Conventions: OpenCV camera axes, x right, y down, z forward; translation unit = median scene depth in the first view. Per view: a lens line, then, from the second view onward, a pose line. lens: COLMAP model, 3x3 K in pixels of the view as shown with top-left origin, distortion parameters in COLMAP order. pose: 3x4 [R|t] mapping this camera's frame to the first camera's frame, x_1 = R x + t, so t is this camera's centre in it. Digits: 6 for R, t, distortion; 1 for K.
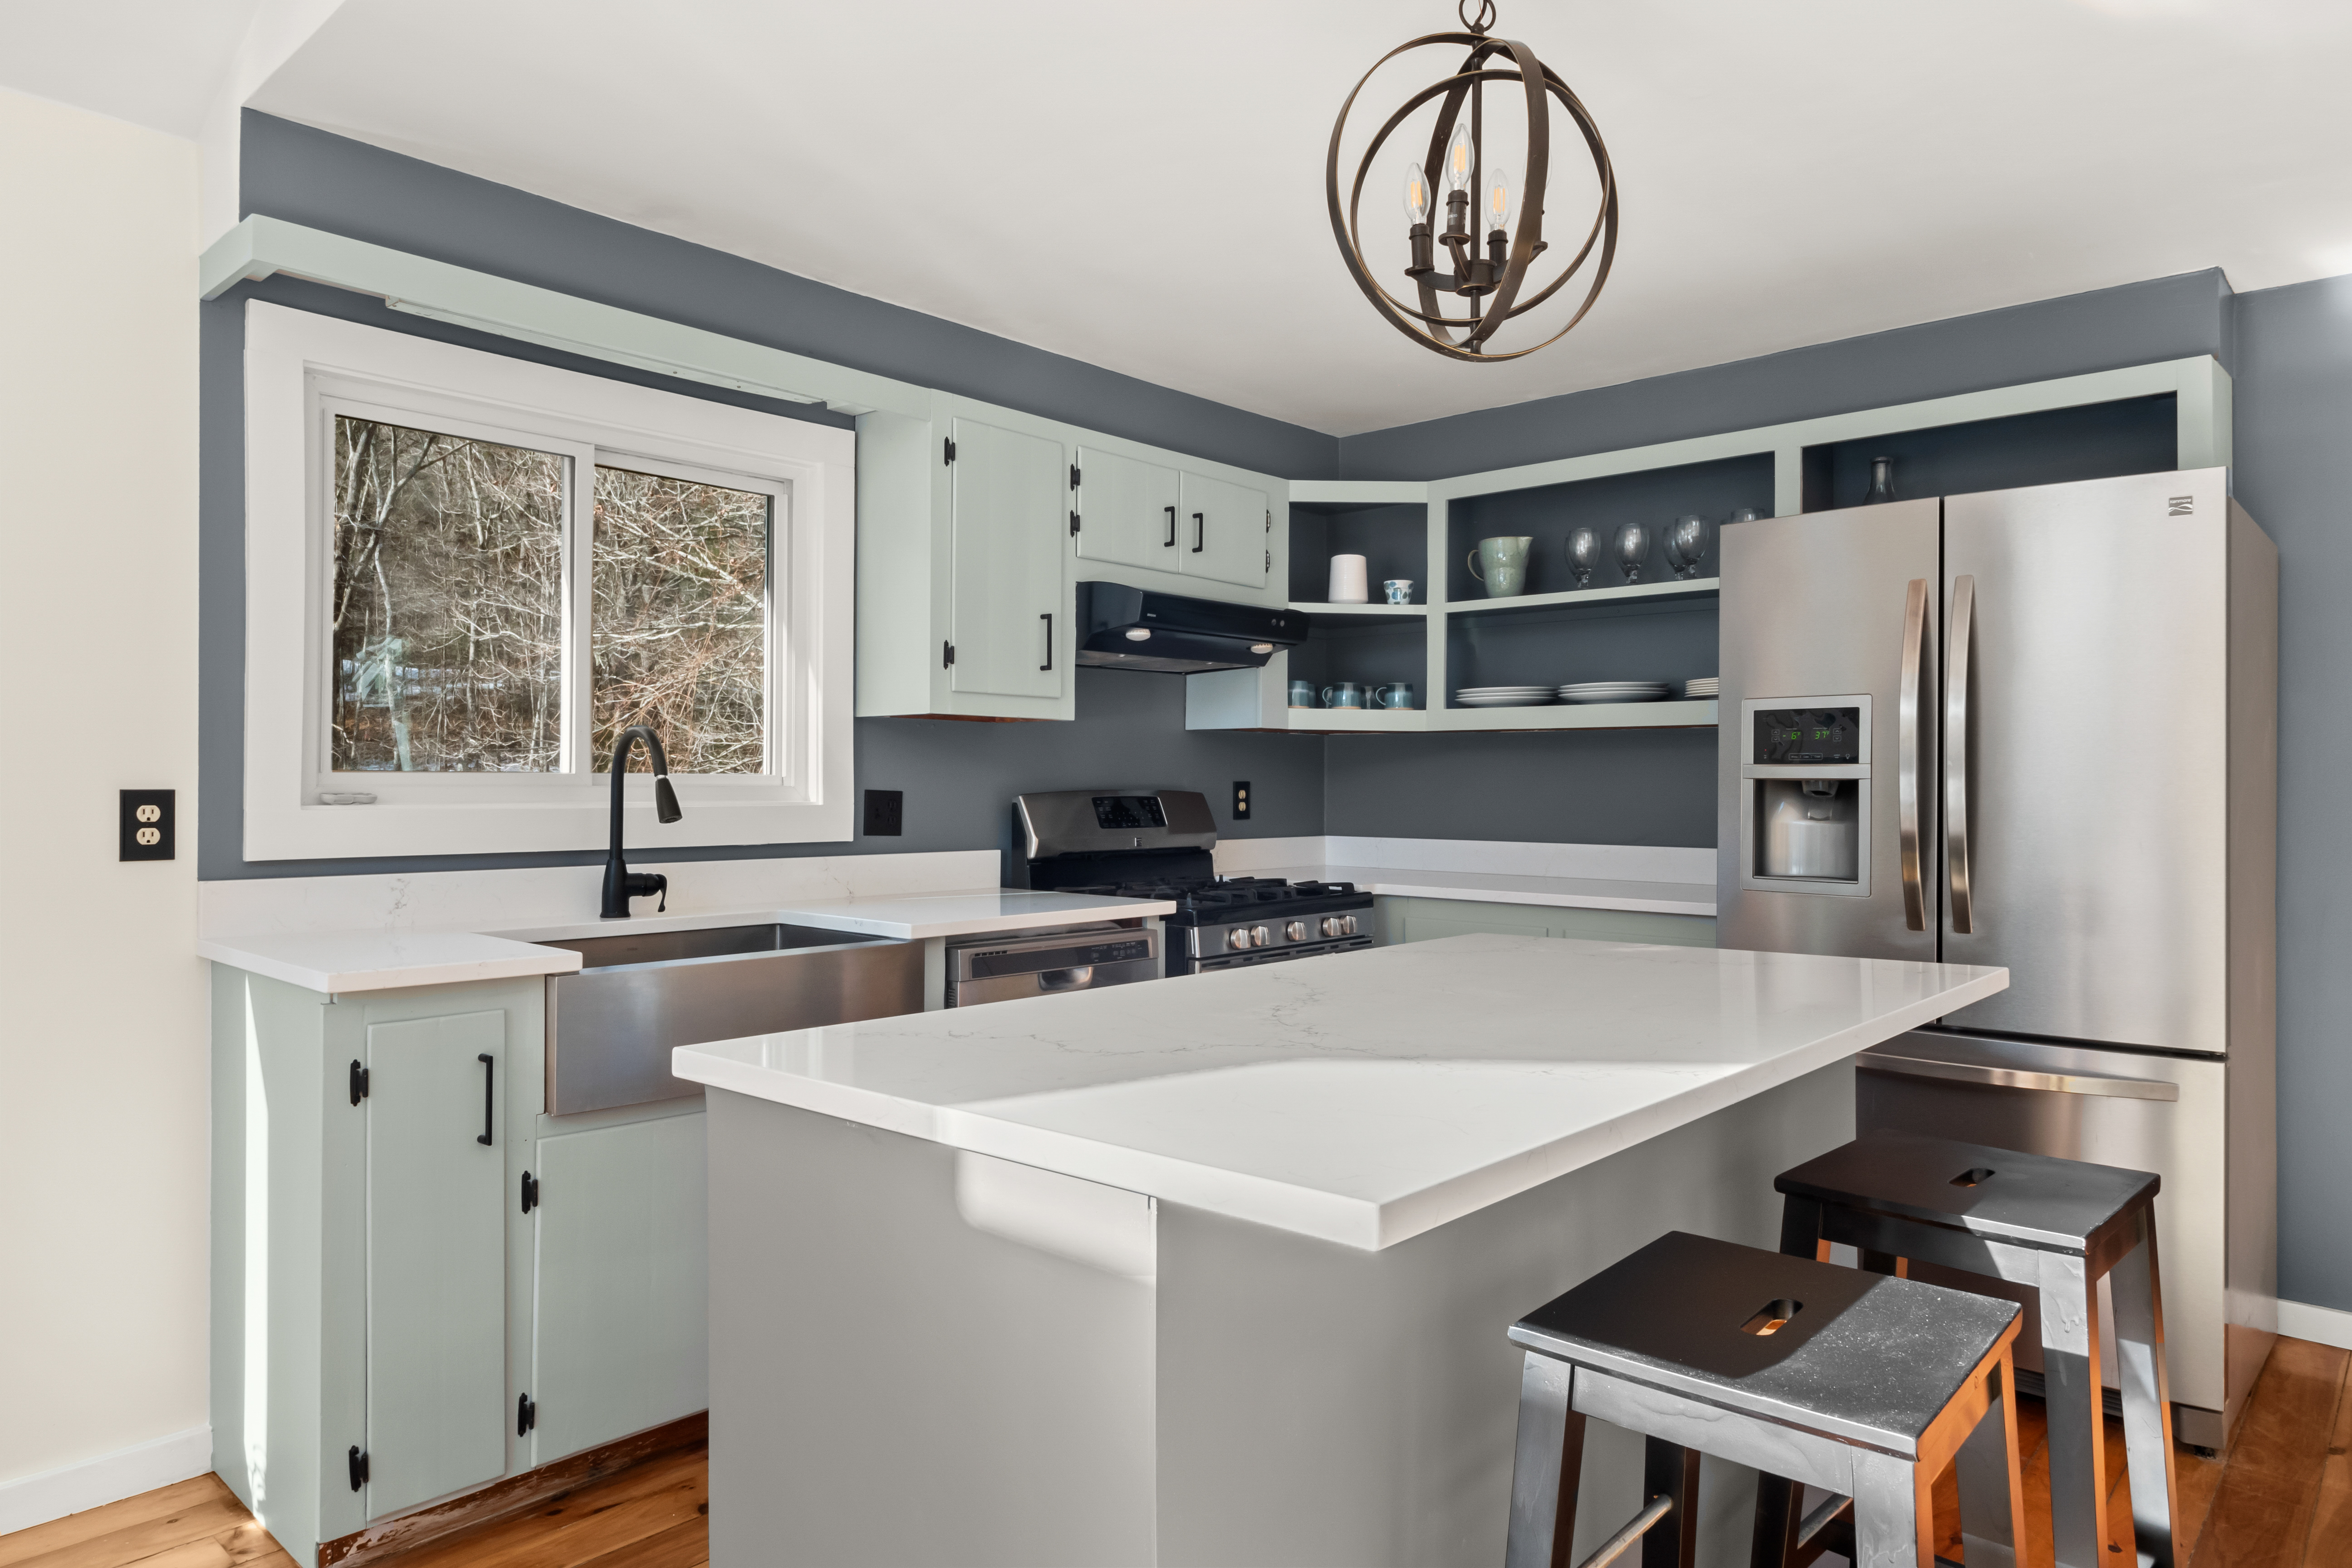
lens RADIAL K [[1433.5, 0, 1153.4], [0, 1433.5, 773.0], [0, 0, 1]] dist [0.001986, 0.001536]
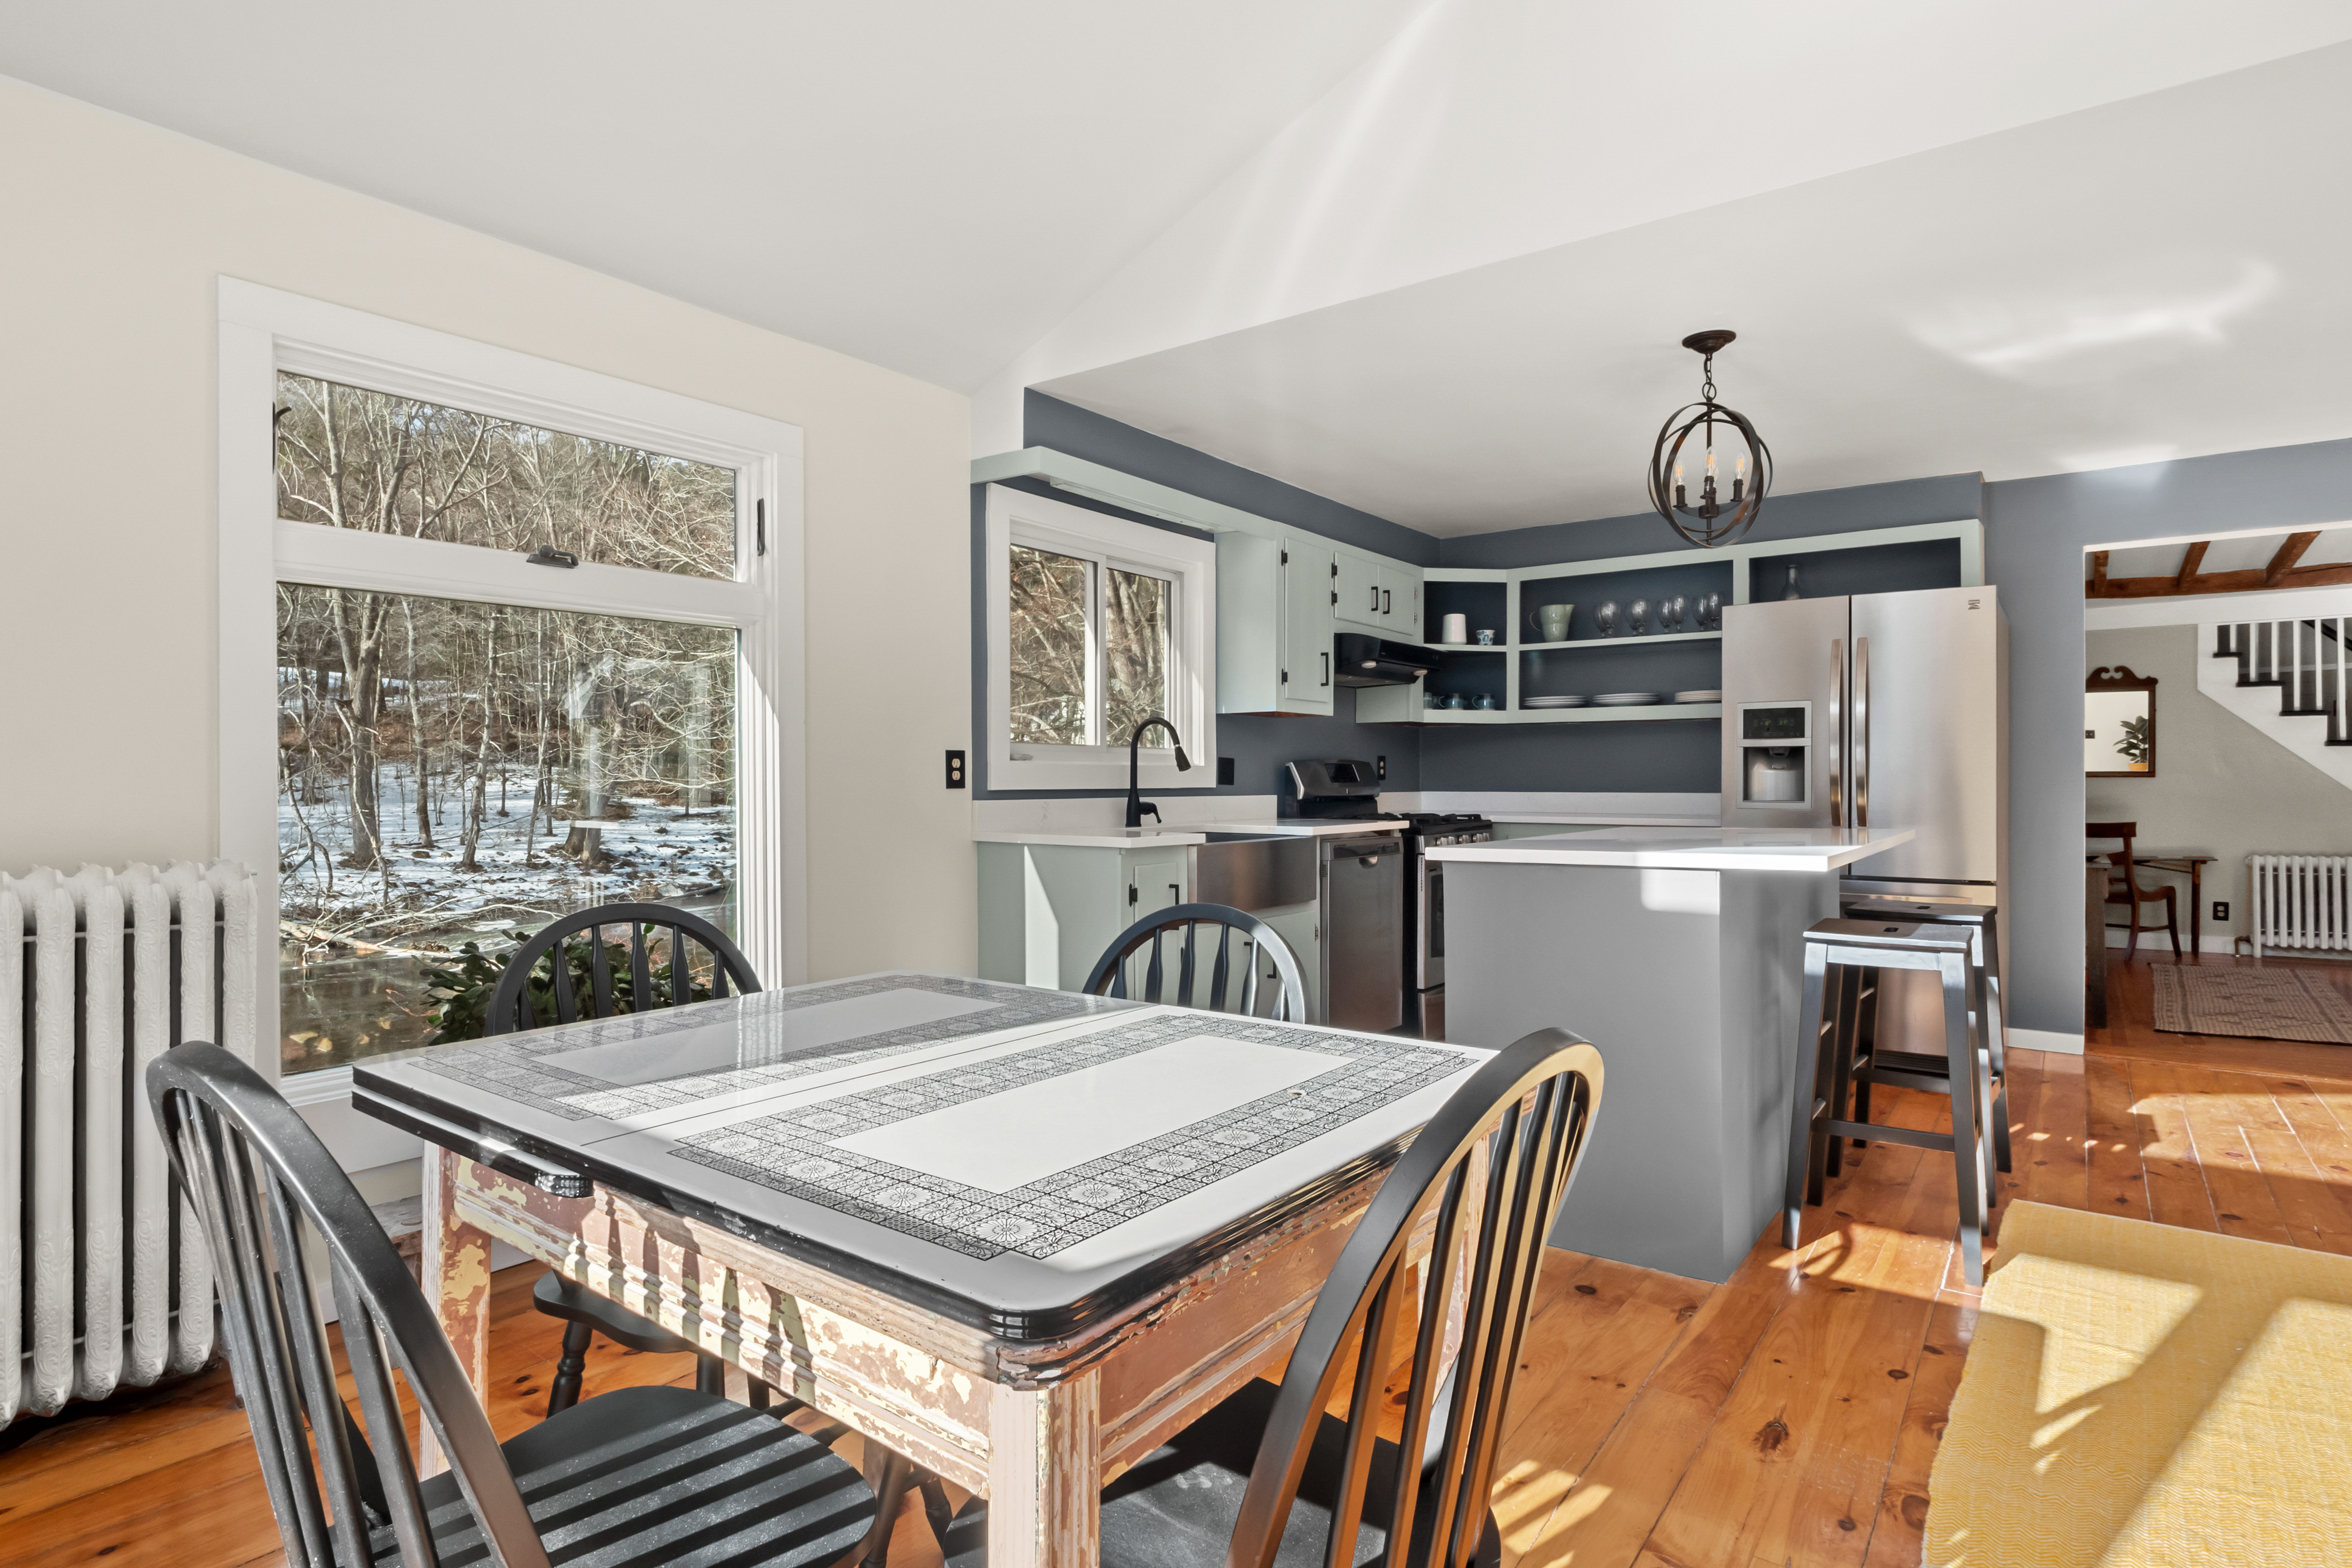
lens RADIAL K [[1201.9, 0, 1158.5], [0, 1201.9, 780.8], [0, 0, 1]] dist [0.000770, 0.000459]
pose [[0.995533, -0.004399, 0.094307, -0.387090], [0.003418, 0.999938, 0.010560, 0.023429], [-0.094347, -0.010191, 0.995487, -0.374878]]
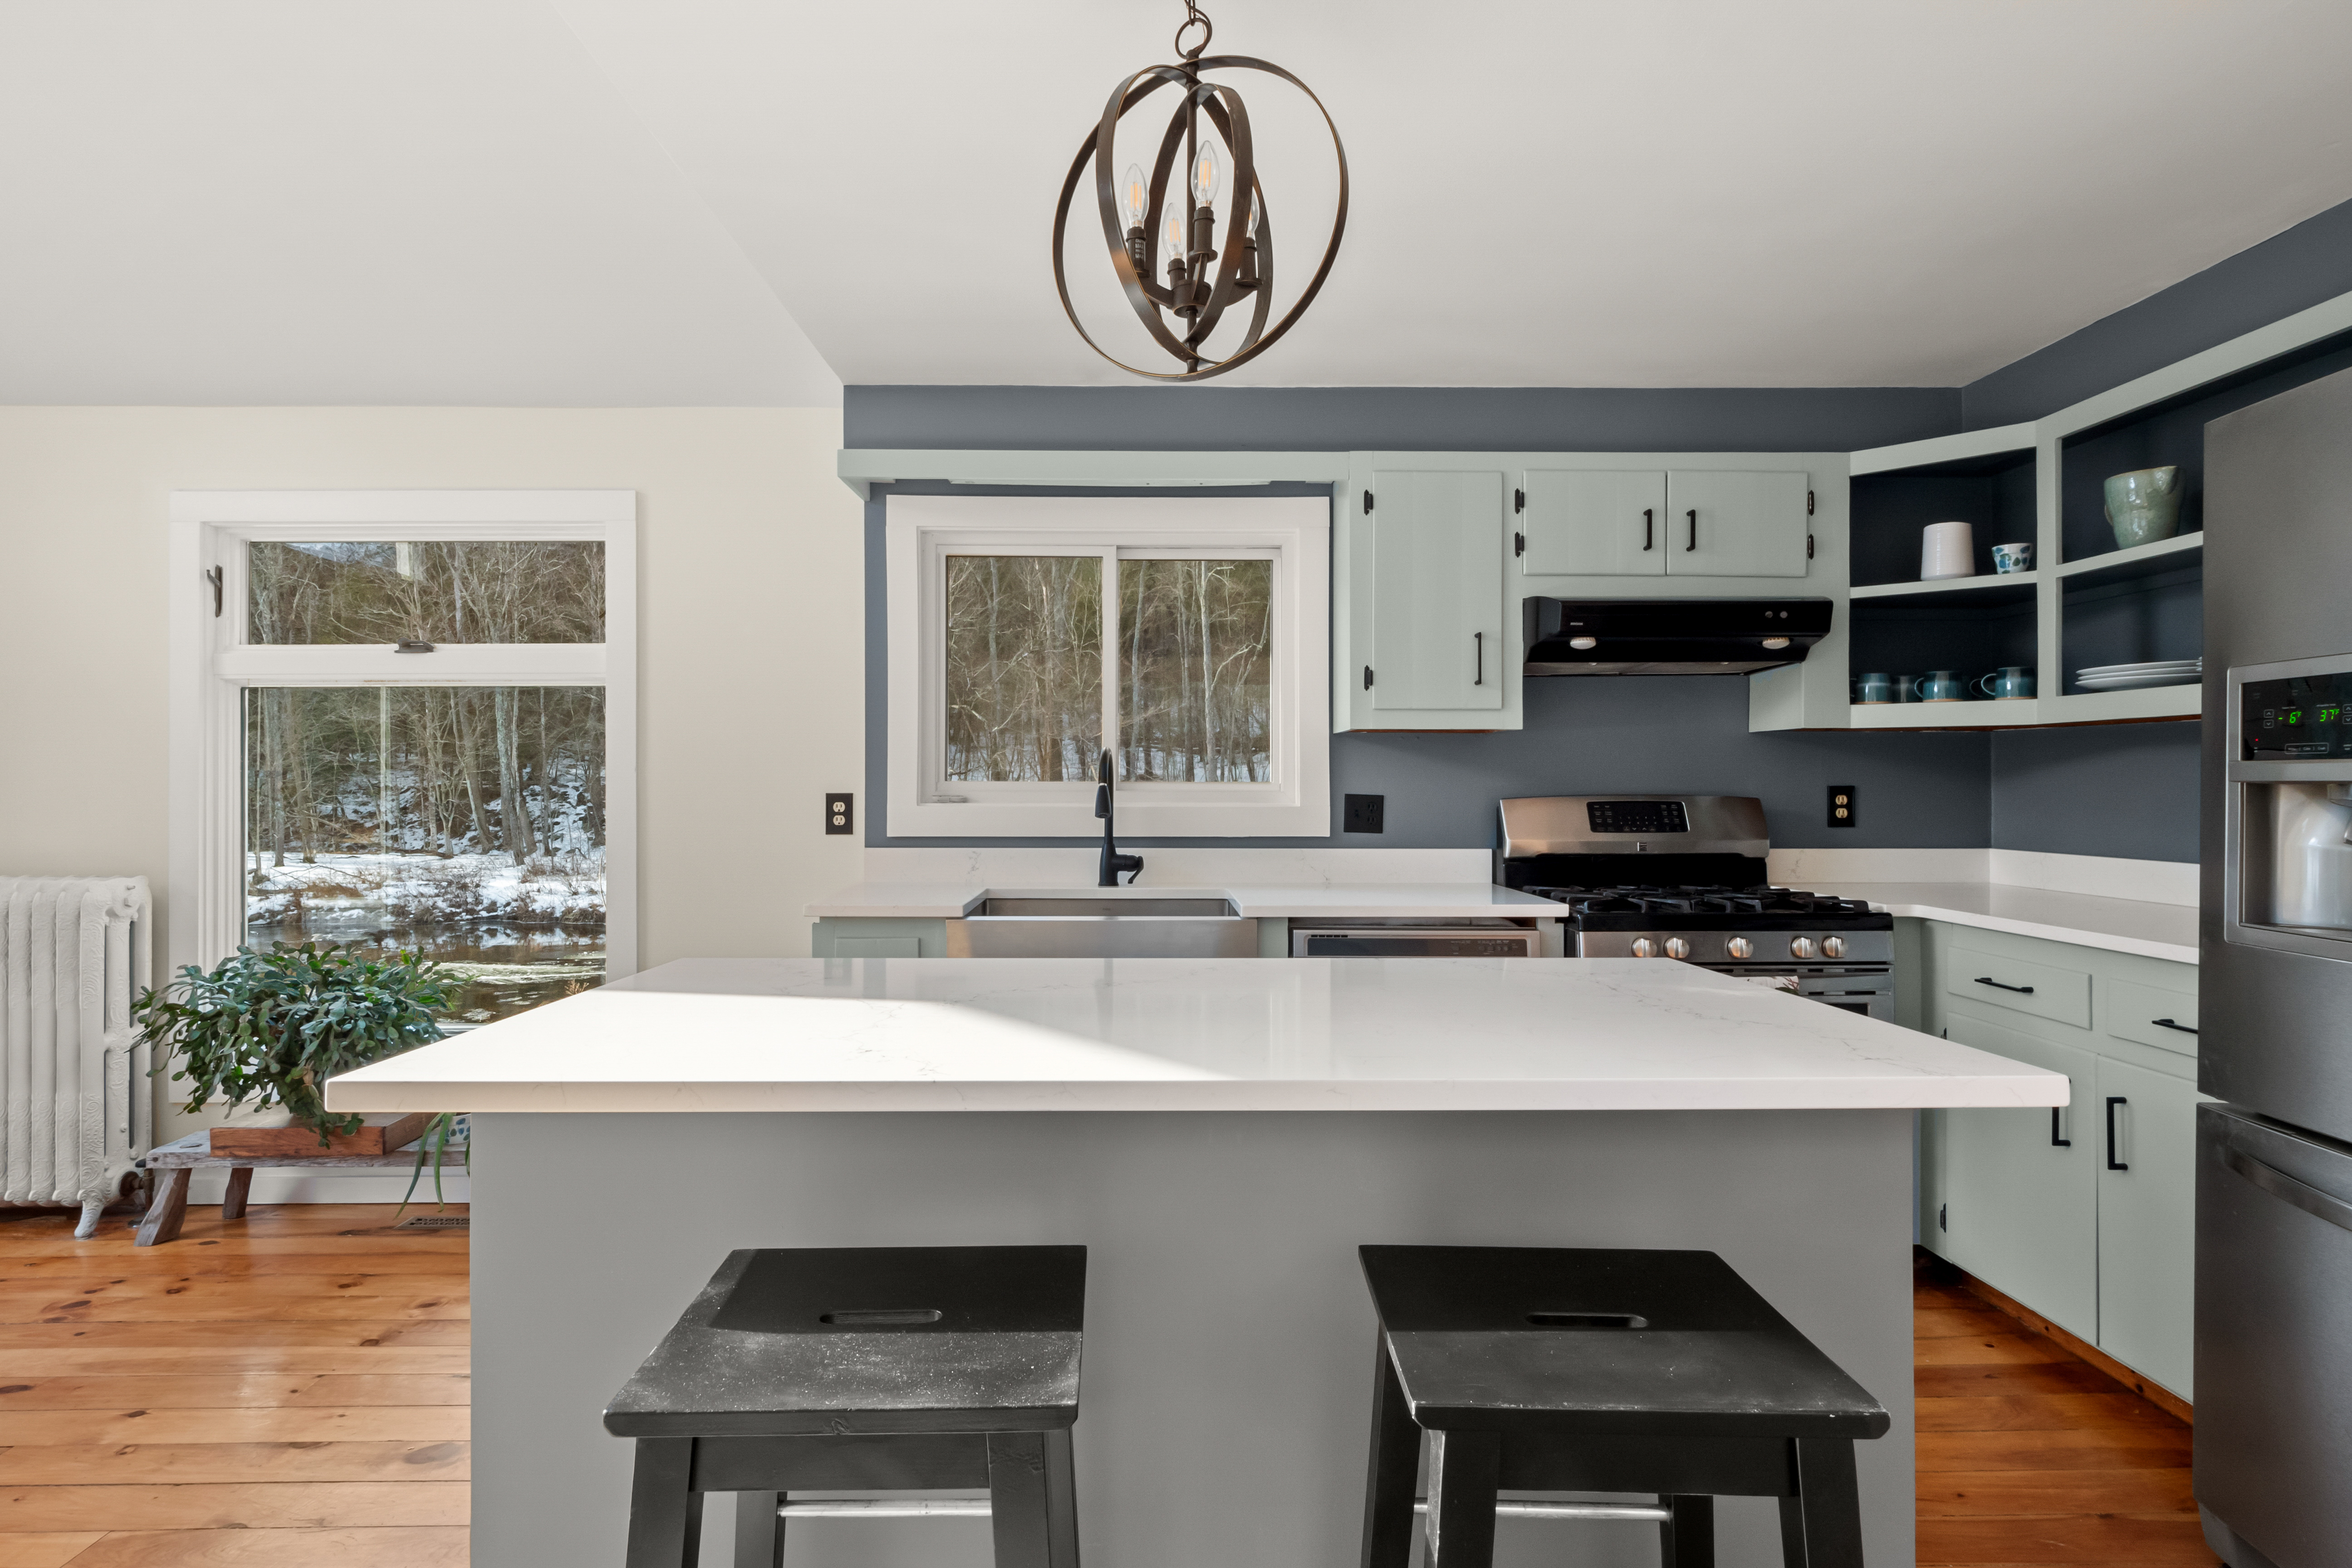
lens RADIAL K [[1201.9, 0, 1158.5], [0, 1201.9, 780.8], [0, 0, 1]] dist [0.000770, 0.000459]
pose [[0.688677, -0.005354, -0.725048, 0.400882], [0.006867, 0.999976, -0.000861, 0.000437], [0.725036, -0.004386, 0.688698, 0.188761]]
